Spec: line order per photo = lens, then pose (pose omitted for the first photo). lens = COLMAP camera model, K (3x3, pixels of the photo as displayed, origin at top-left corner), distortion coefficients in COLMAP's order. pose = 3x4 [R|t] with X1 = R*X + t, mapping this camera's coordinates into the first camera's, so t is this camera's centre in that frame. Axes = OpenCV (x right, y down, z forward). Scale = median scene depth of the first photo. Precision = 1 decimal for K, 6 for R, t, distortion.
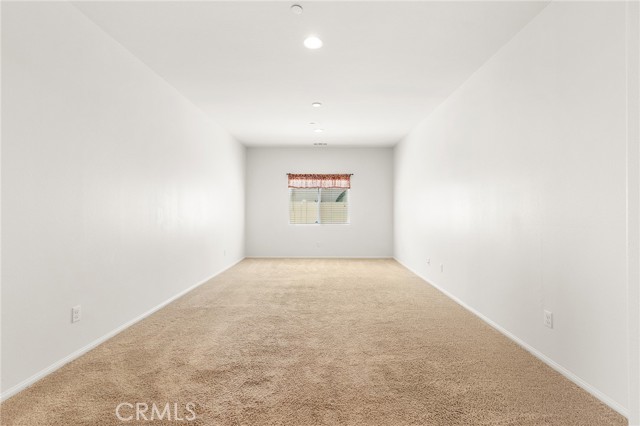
lens RADIAL K [[291.8, 0, 315.1], [0, 291.8, 209.3], [0, 0, 1]] dist [0.010898, -0.000038]
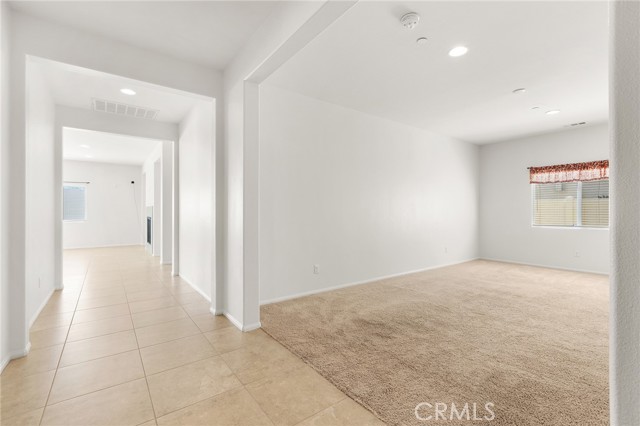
lens RADIAL K [[291.8, 0, 319.5], [0, 291.8, 214.0], [0, 0, 1]] dist [0.010898, -0.000038]
pose [[0.593849, 0.003879, -0.804567, 0.428320], [0.010430, 0.999867, 0.012519, -0.003561], [0.804509, -0.015826, 0.593730, -0.029612]]
